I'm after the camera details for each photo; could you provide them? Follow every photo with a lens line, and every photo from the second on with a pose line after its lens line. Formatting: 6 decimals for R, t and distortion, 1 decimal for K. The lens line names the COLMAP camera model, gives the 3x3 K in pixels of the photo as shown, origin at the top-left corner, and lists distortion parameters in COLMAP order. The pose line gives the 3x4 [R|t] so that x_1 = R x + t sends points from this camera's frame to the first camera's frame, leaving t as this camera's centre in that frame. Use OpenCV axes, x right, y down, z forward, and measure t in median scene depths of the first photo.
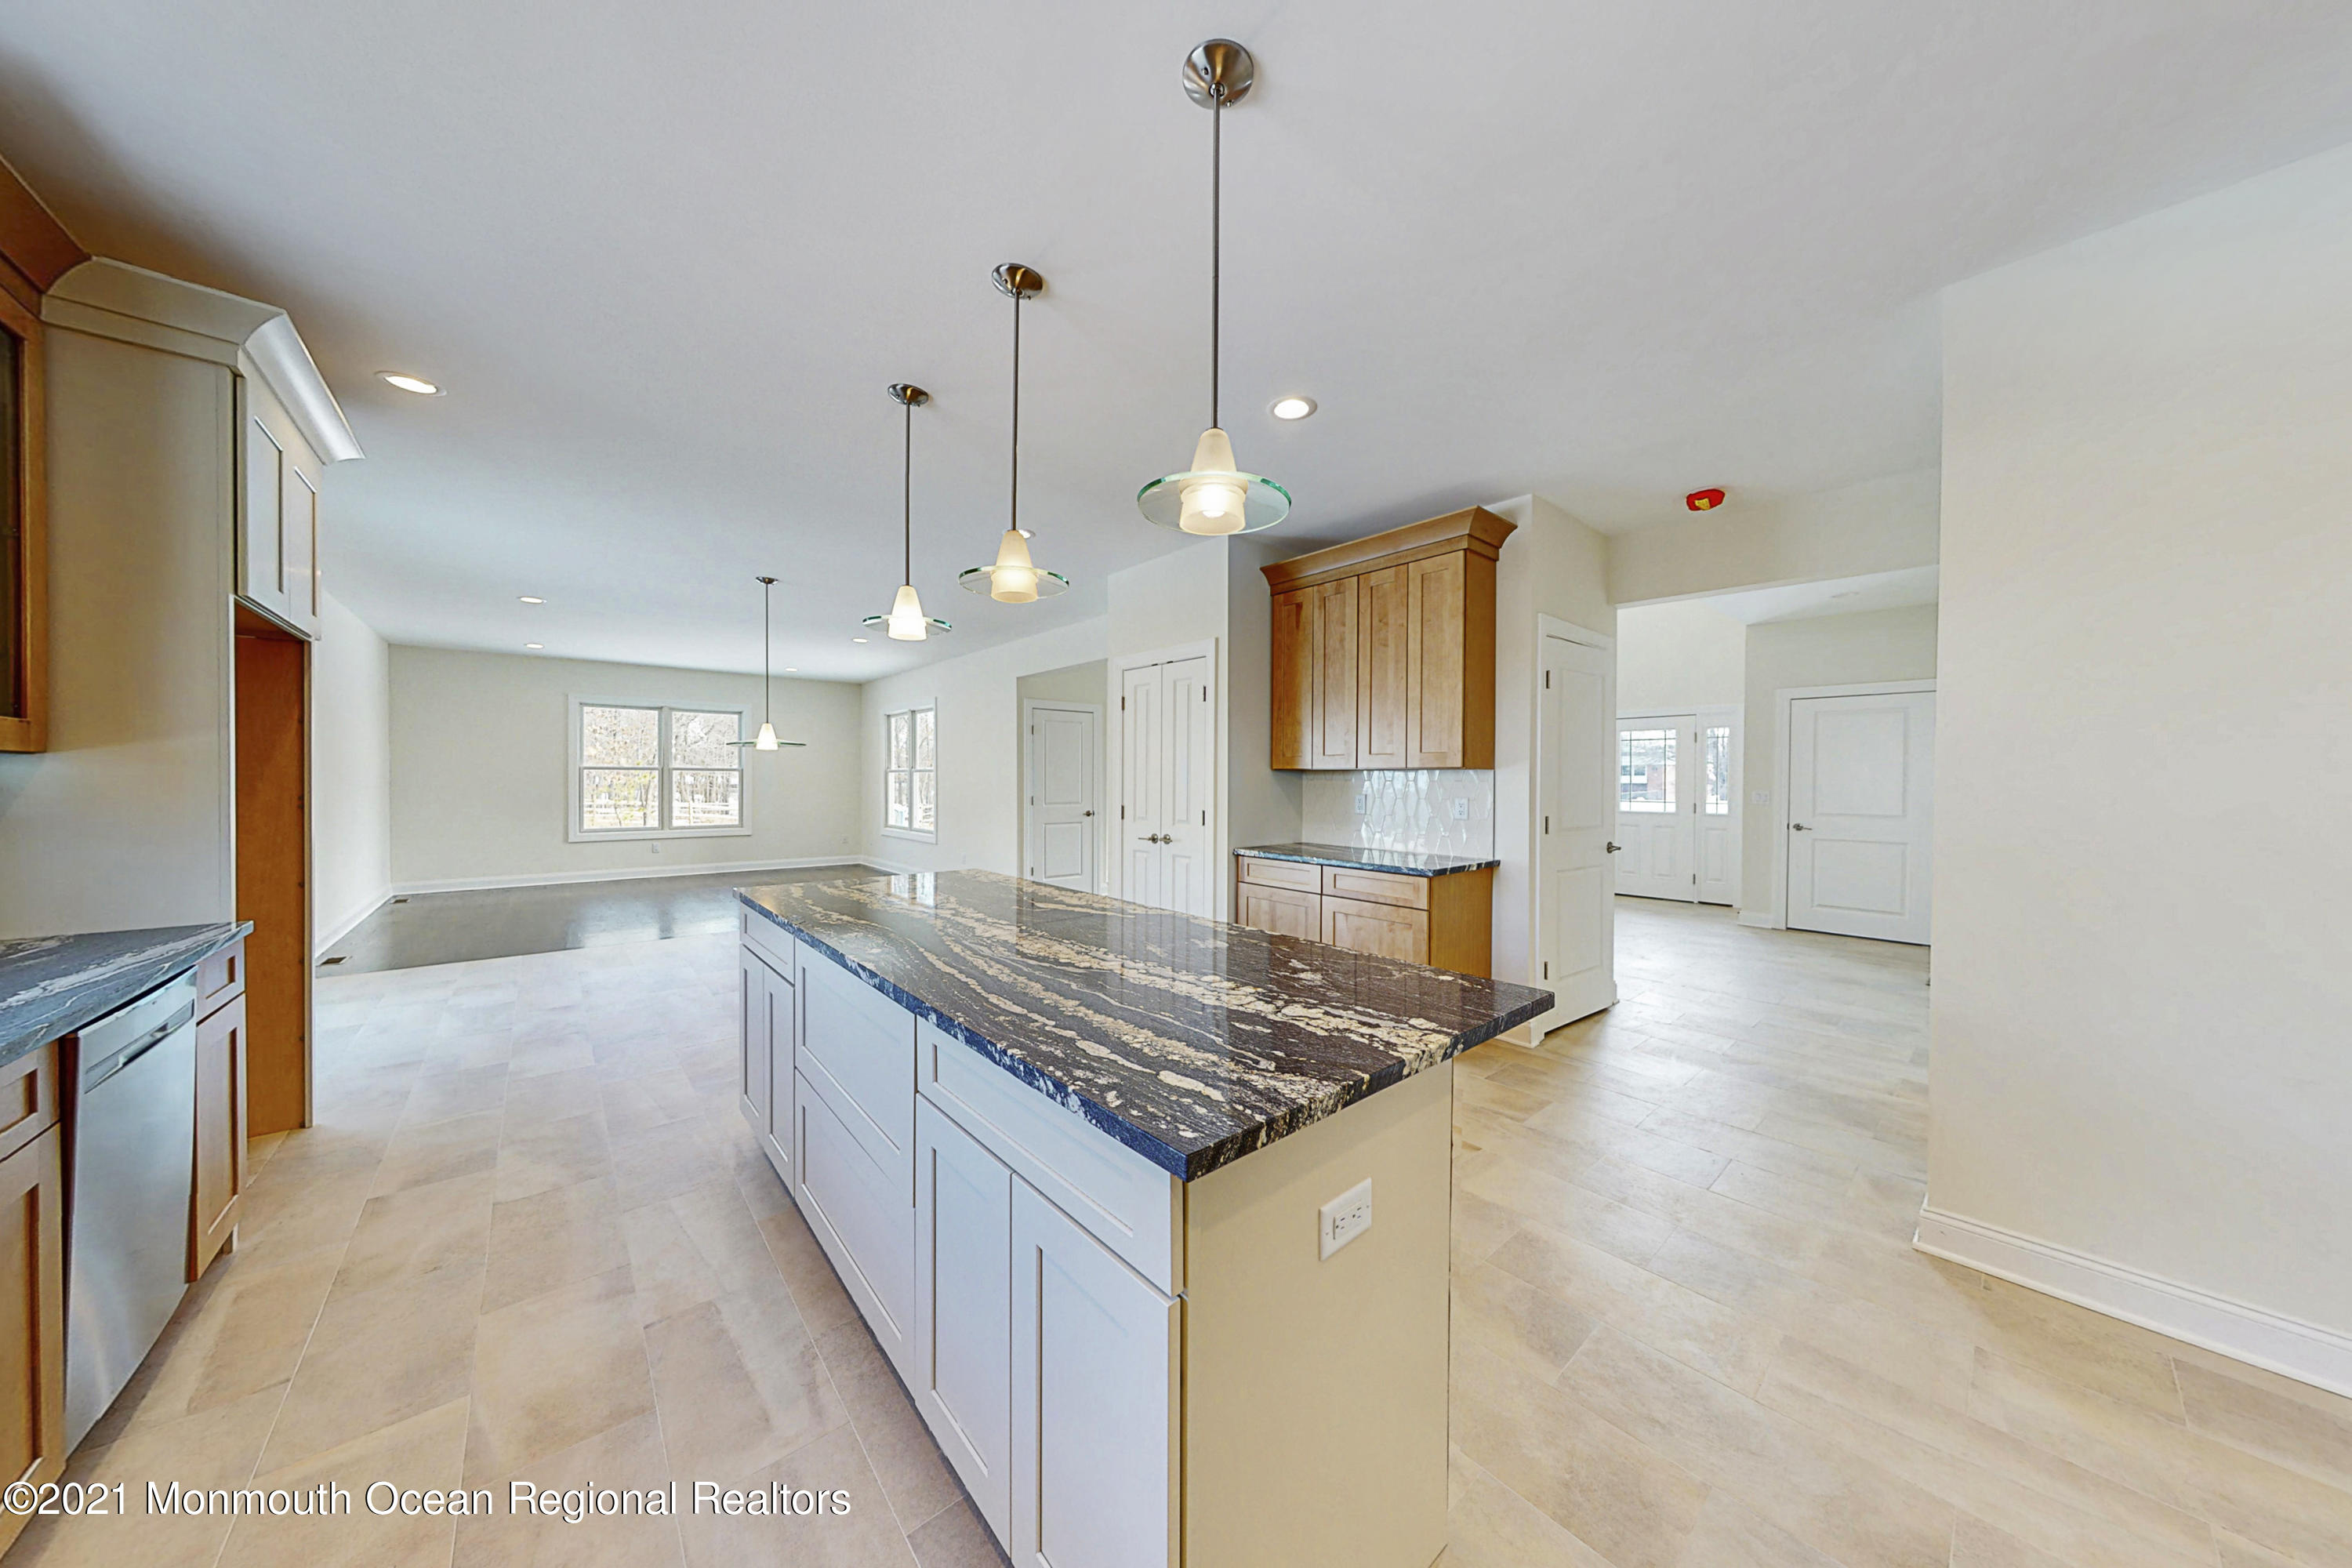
lens RADIAL K [[731.9, 0, 1178.8], [0, 731.9, 776.9], [0, 0, 1]] dist [0.001082, -0.000009]
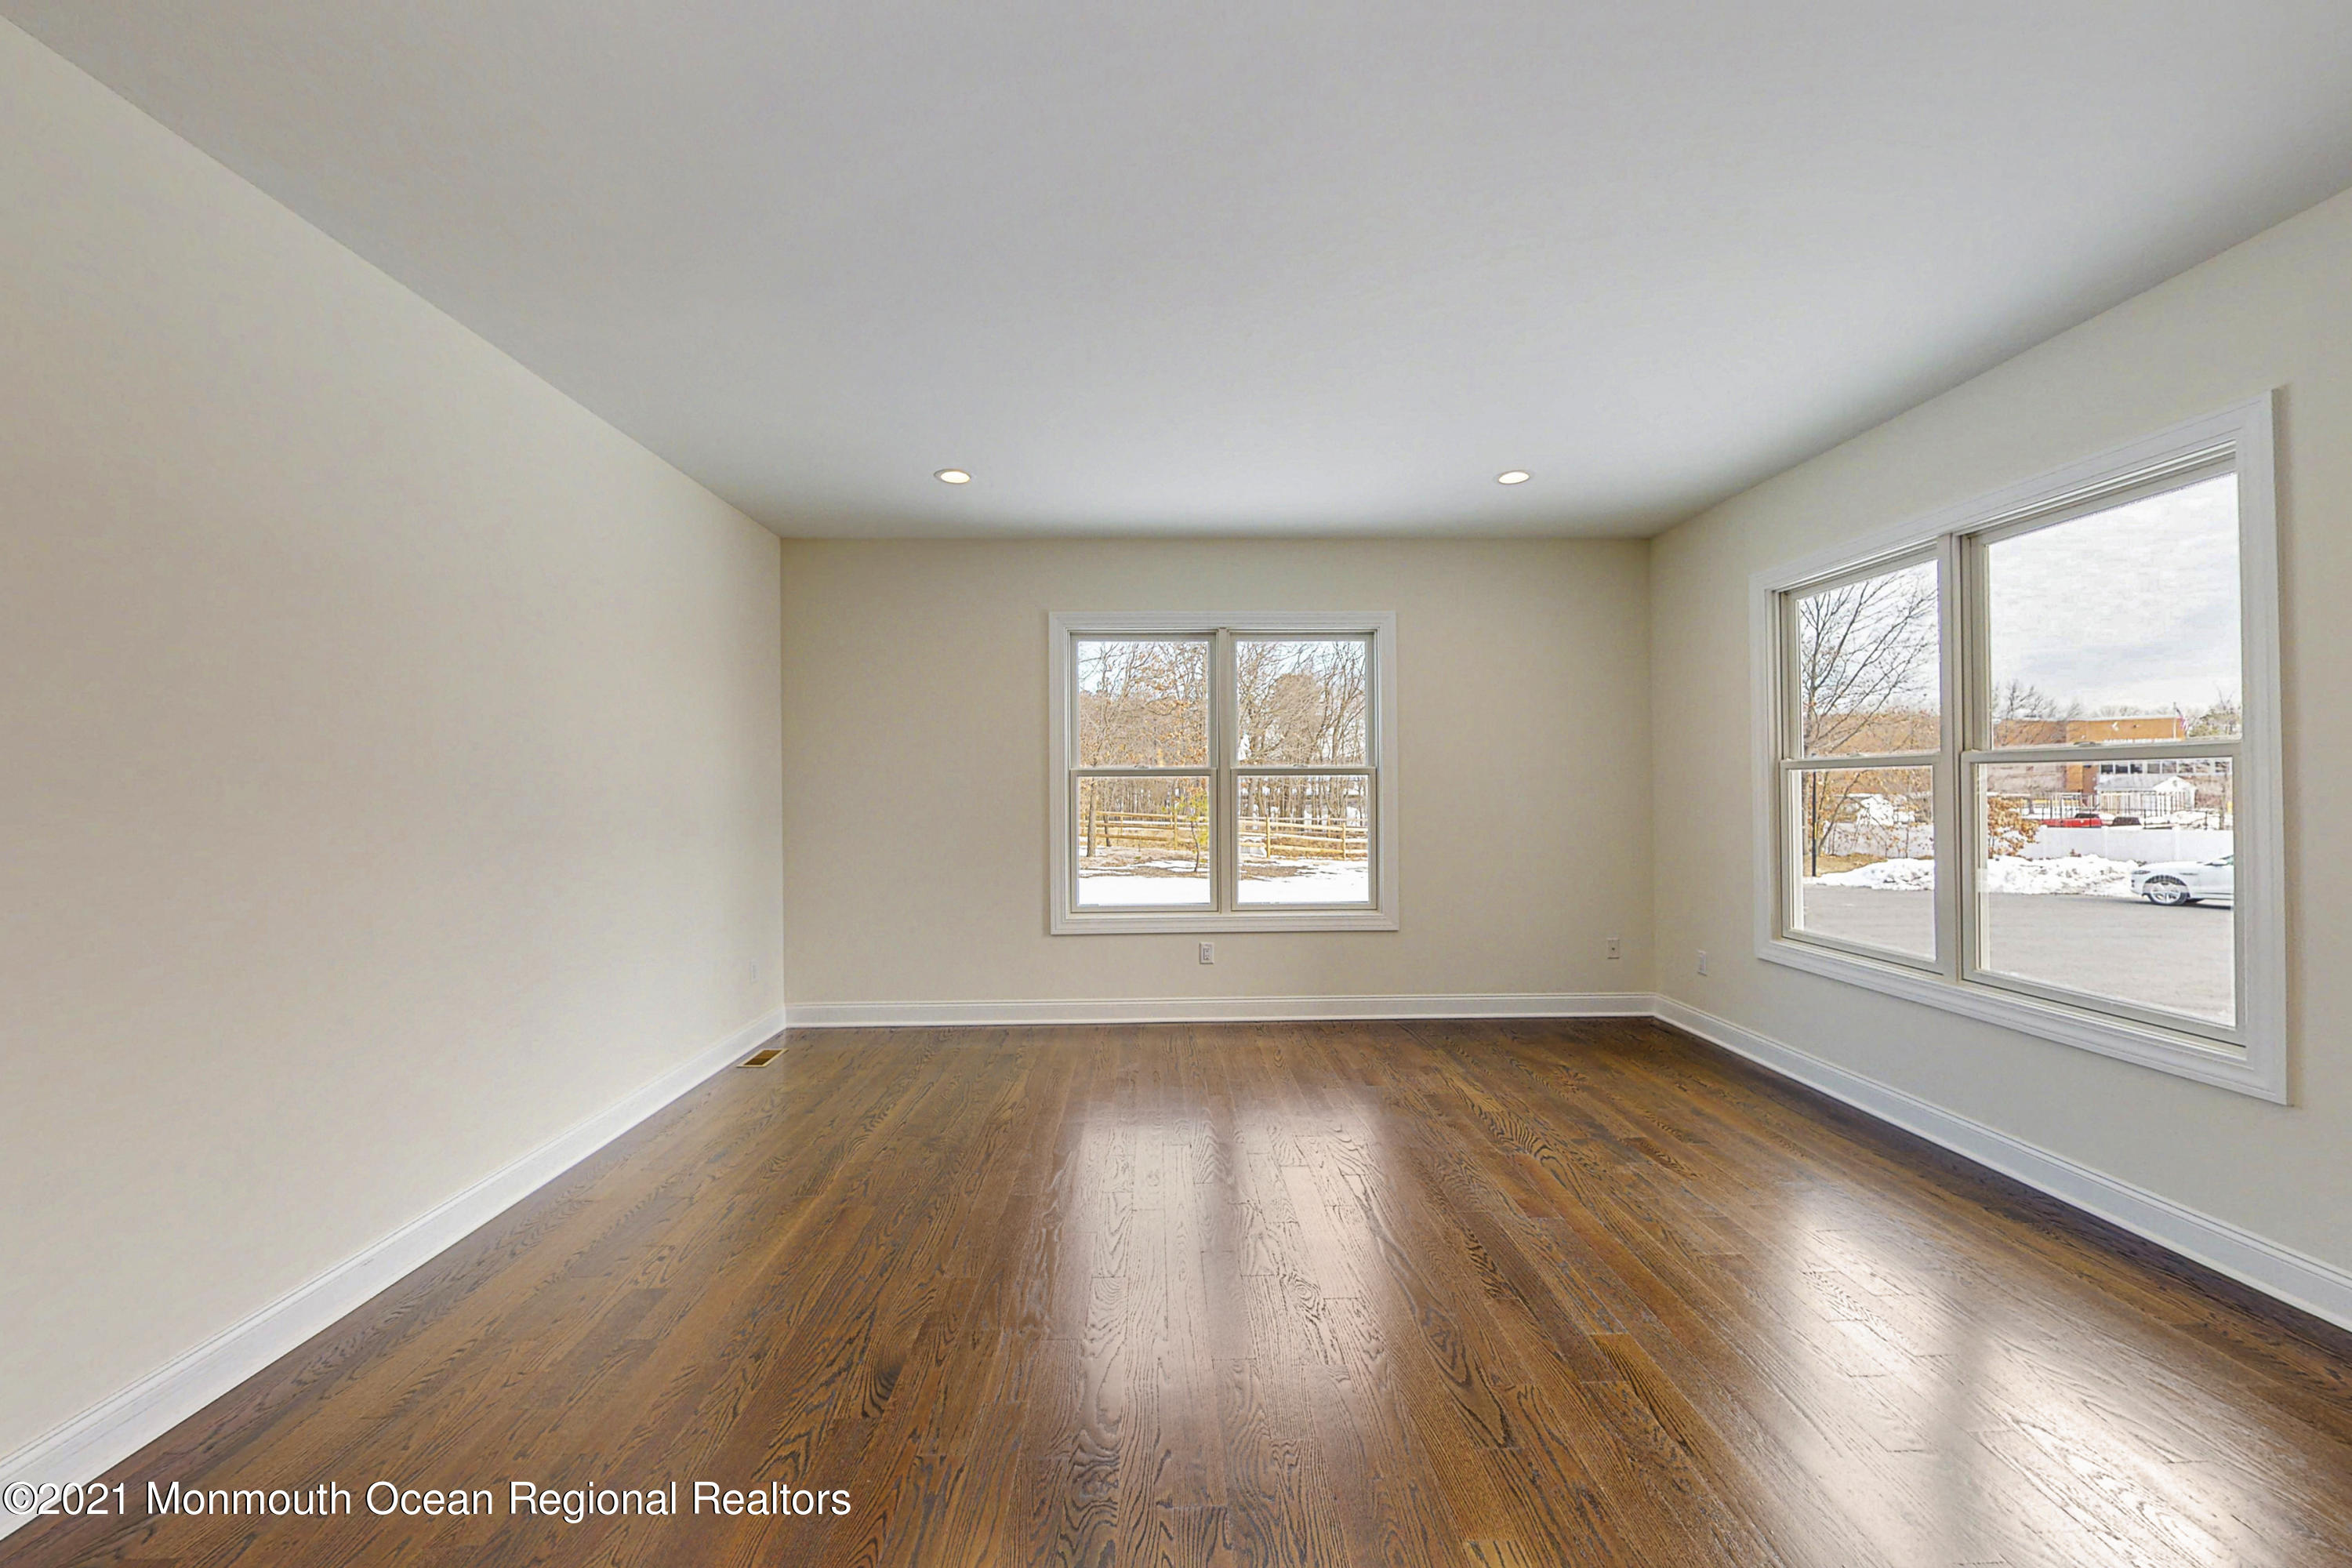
lens RADIAL K [[994.9, 0, 1181.8], [0, 994.9, 791.6], [0, 0, 1]] dist [-0.000057, 0.000053]
pose [[0.782555, -0.004712, -0.622564, -0.353372], [0.010521, 0.999929, 0.005657, -0.002896], [0.622493, -0.010977, 0.782548, 0.523325]]
